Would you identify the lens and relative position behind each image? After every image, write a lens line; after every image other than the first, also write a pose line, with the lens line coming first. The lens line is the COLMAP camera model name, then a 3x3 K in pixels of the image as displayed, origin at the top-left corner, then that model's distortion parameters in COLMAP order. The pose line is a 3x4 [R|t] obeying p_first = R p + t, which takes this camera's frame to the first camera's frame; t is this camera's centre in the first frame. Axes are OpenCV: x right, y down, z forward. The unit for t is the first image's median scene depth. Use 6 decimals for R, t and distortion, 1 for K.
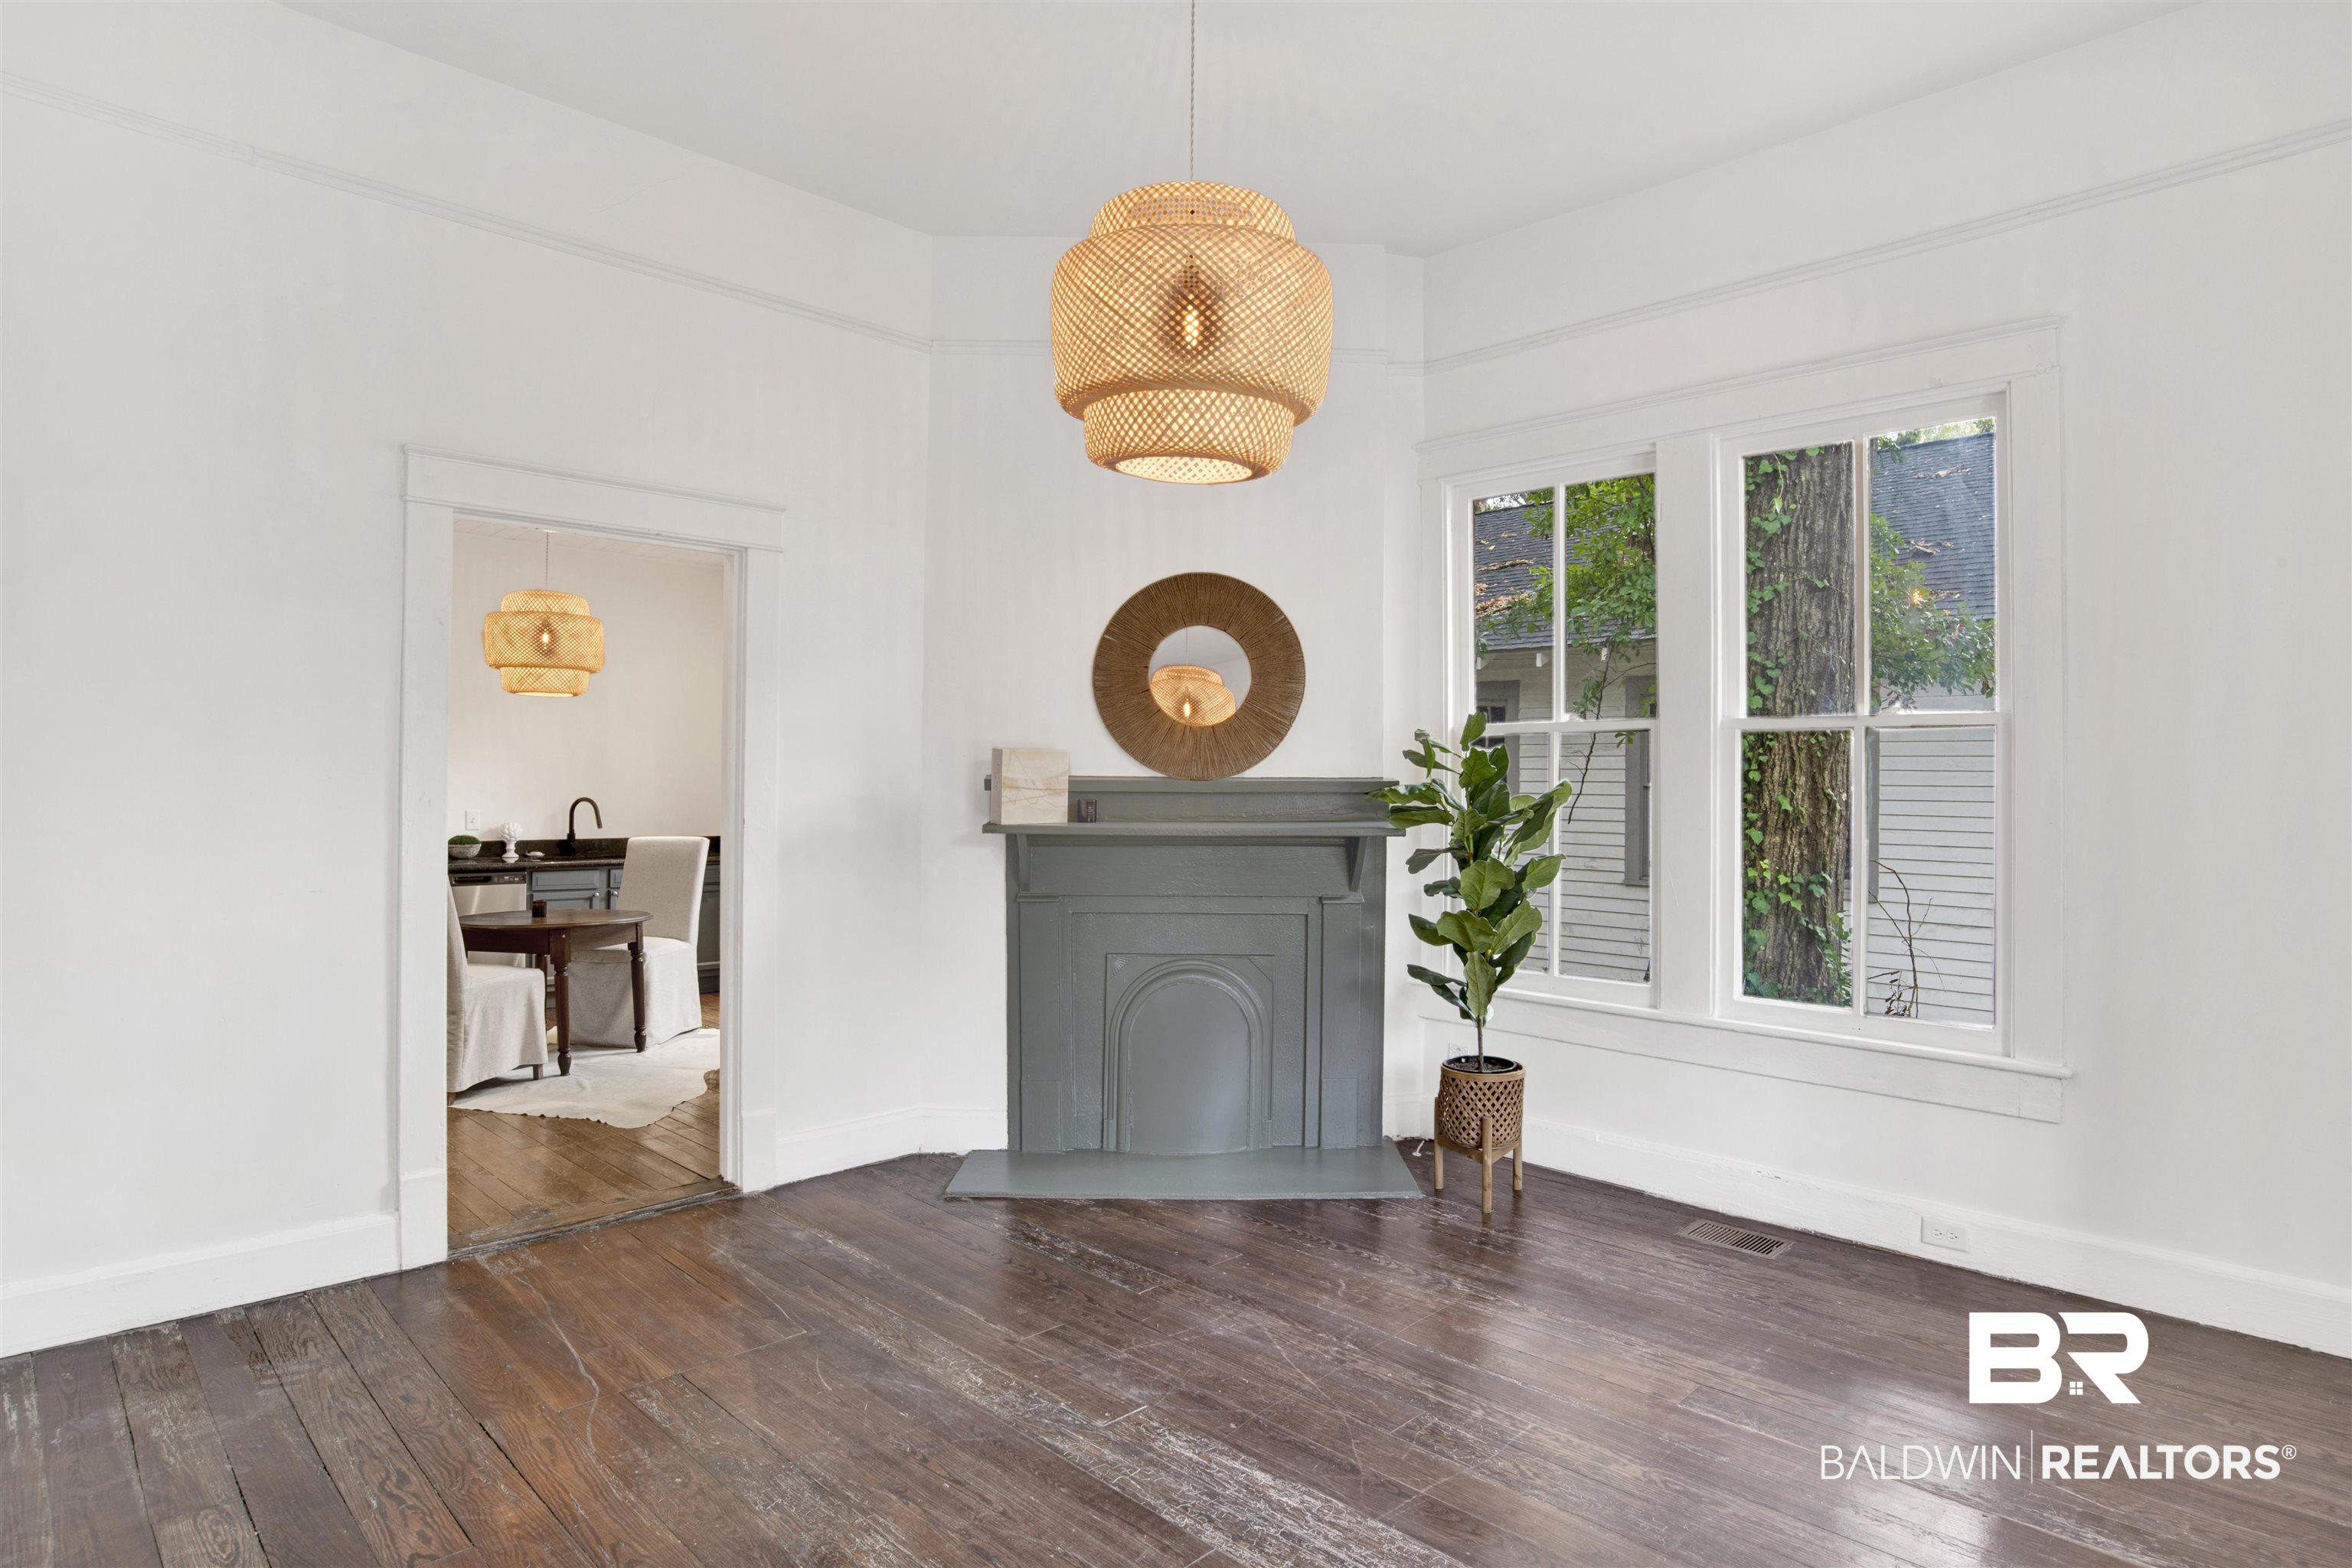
lens RADIAL K [[1242.9, 0, 1179.3], [0, 1242.9, 768.7], [0, 0, 1]] dist [-0.050779, 0.000800]
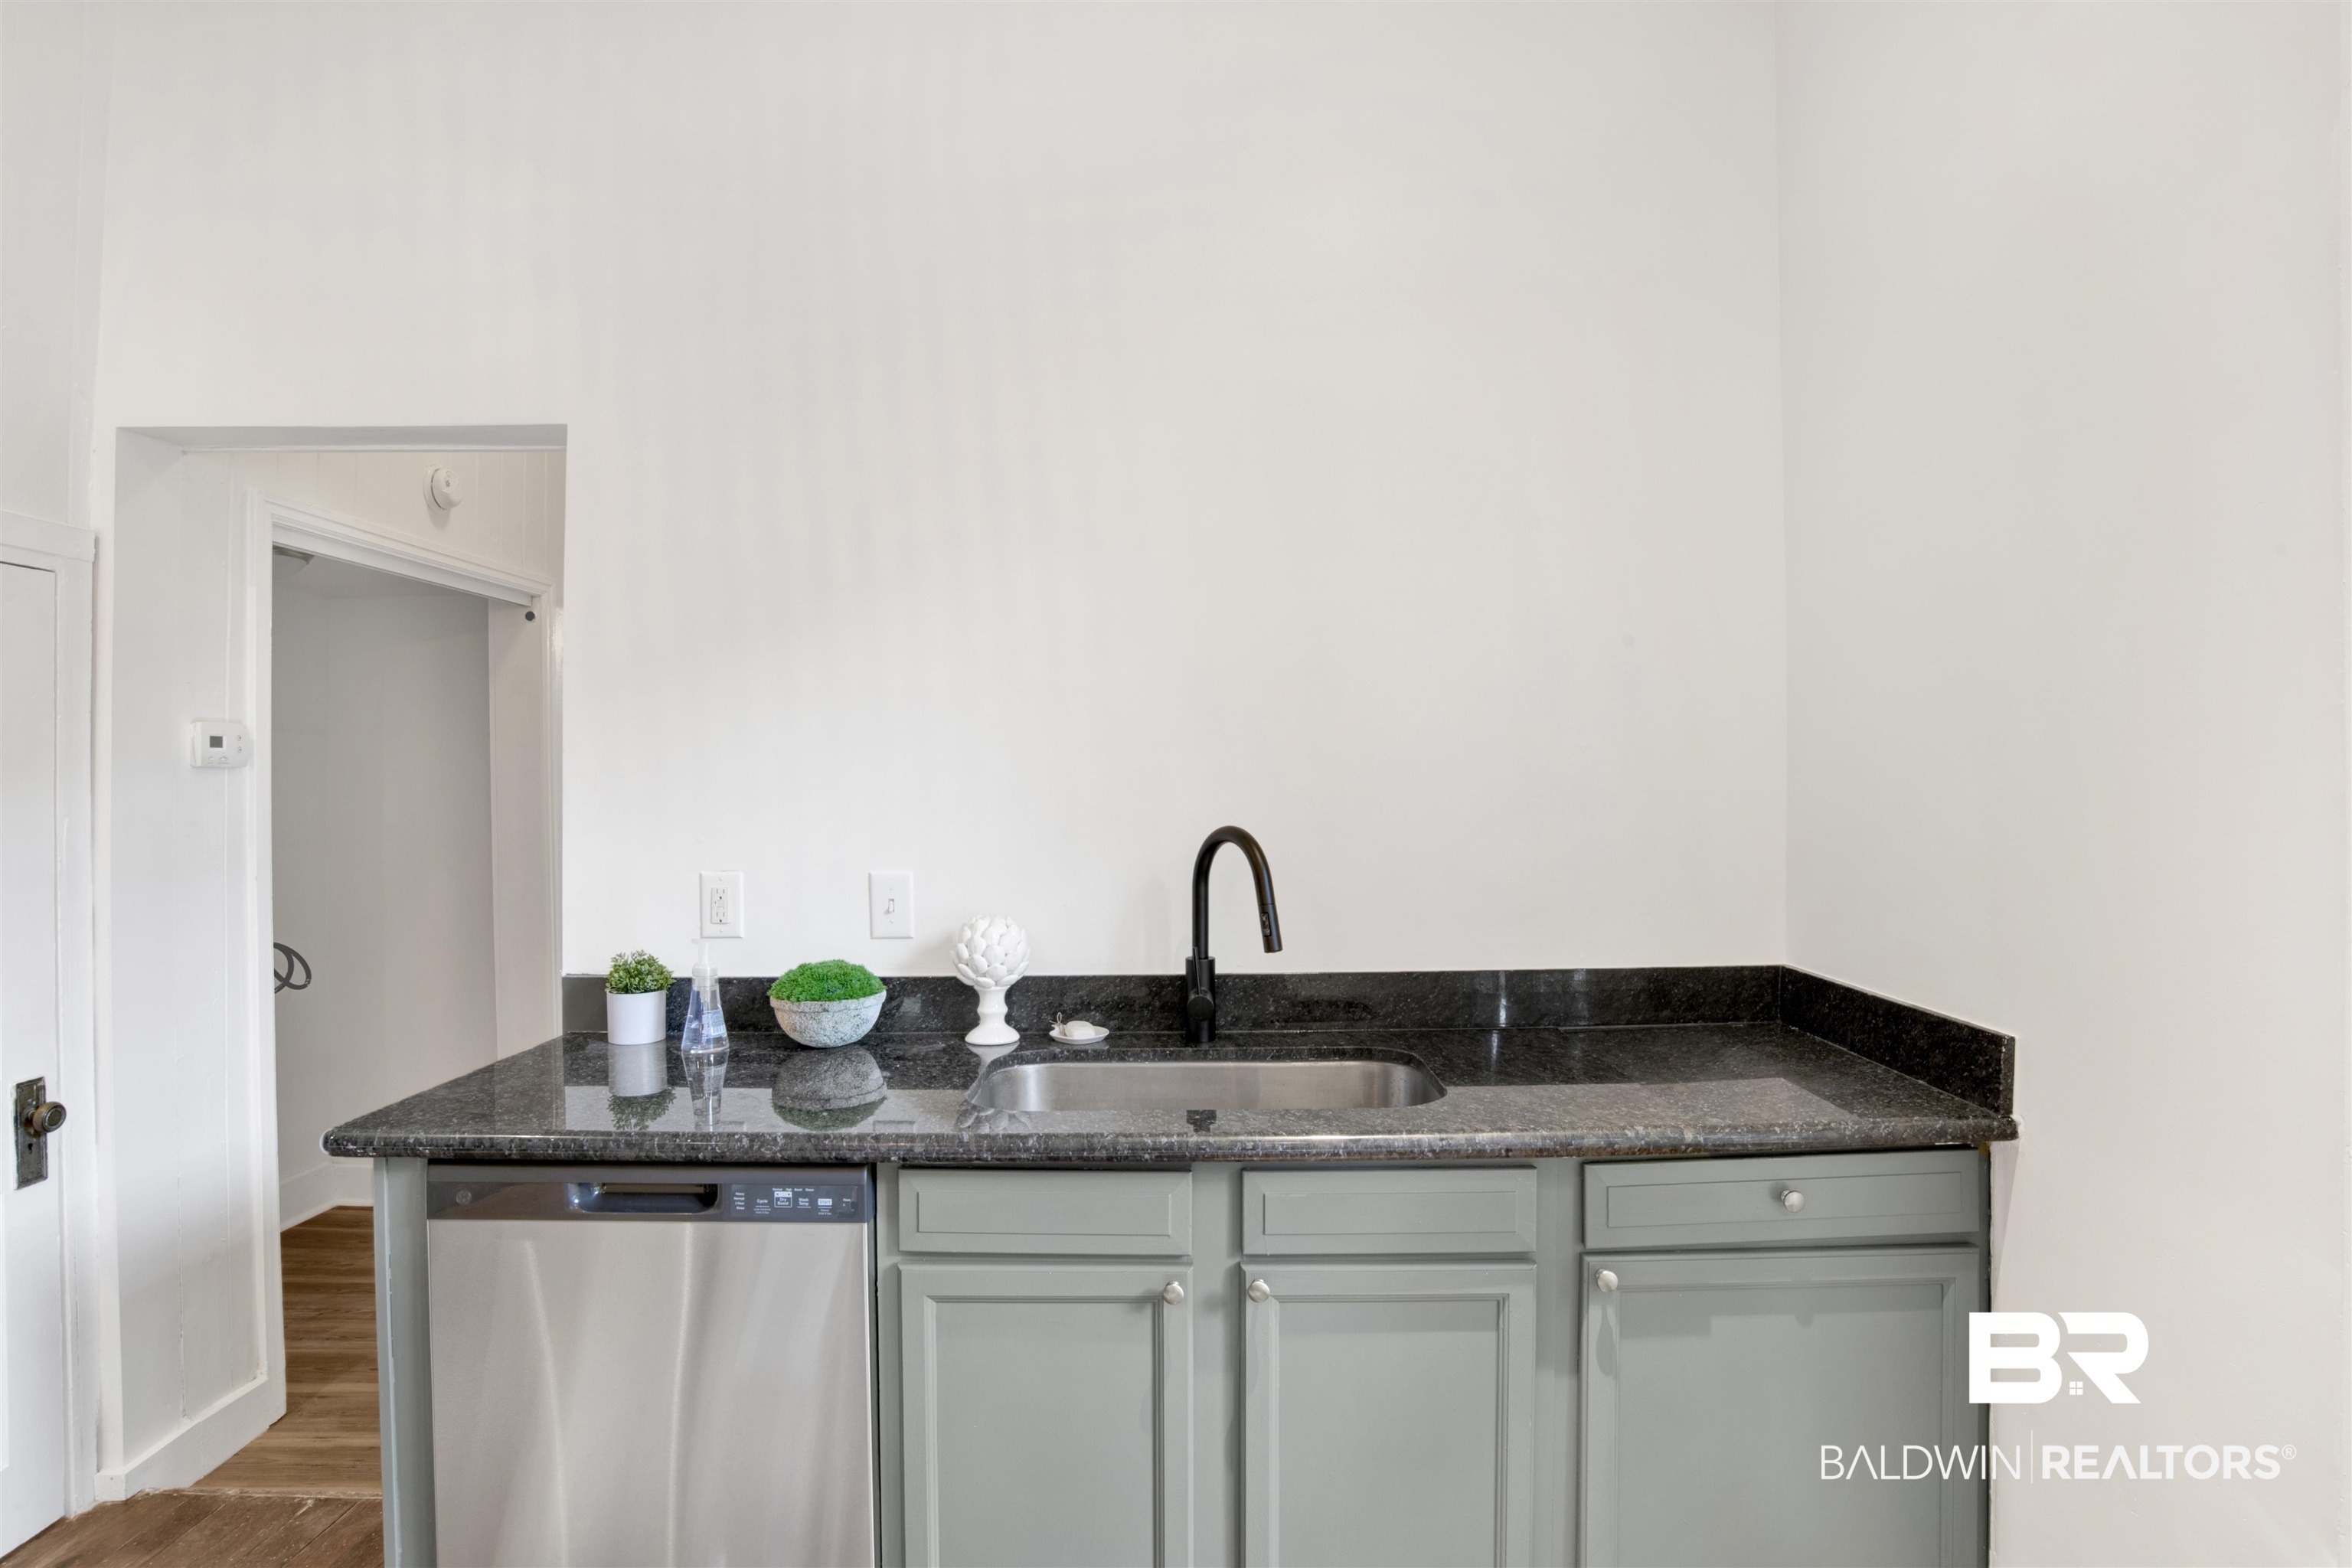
lens RADIAL K [[1230.5, 0, 1170.2], [0, 1230.5, 778.6], [0, 0, 1]] dist [-0.022383, 0.001576]
pose [[0.710288, -0.017634, -0.703690, -0.561646], [0.023991, 0.999712, -0.000836, 0.023257], [0.703502, -0.016288, 0.710506, 1.475180]]
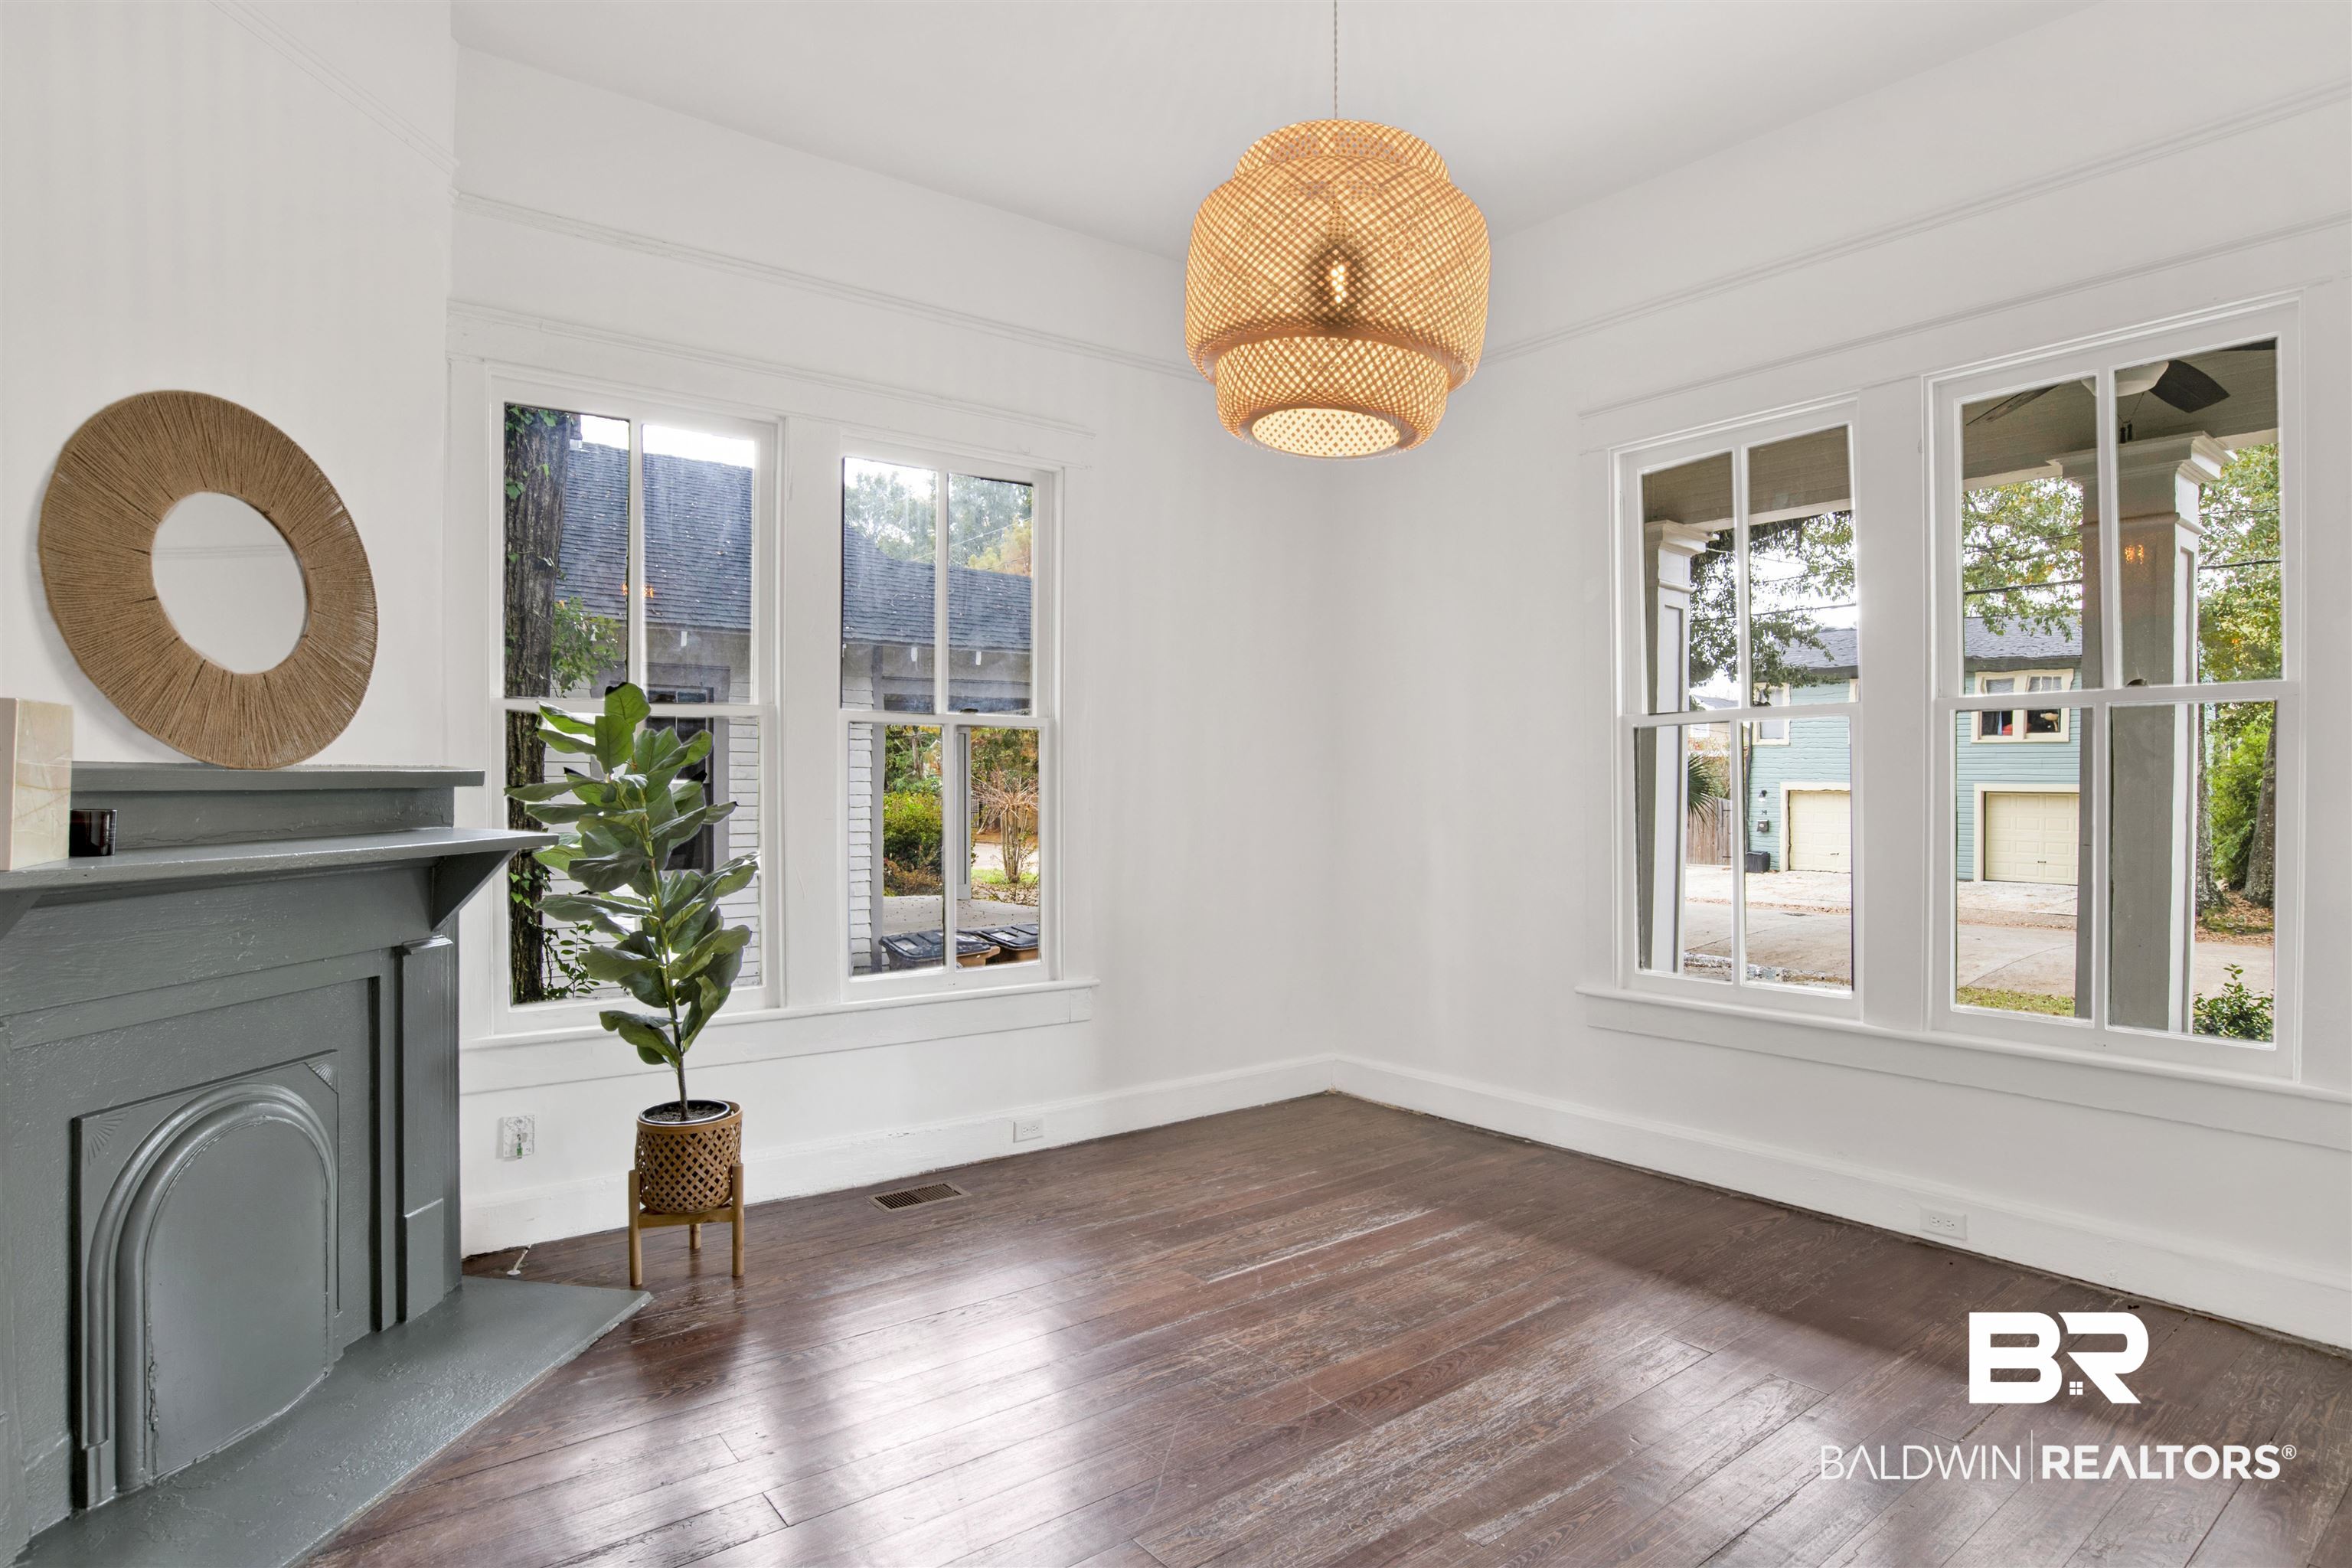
lens RADIAL K [[1301.9, 0, 1135.3], [0, 1301.9, 790.8], [0, 0, 1]] dist [-0.053714, 0.000826]
pose [[0.131657, -0.016526, 0.991158, -0.507046], [-0.006422, 0.999826, 0.017523, 0.006471], [-0.991274, -0.008673, 0.131528, 0.528973]]
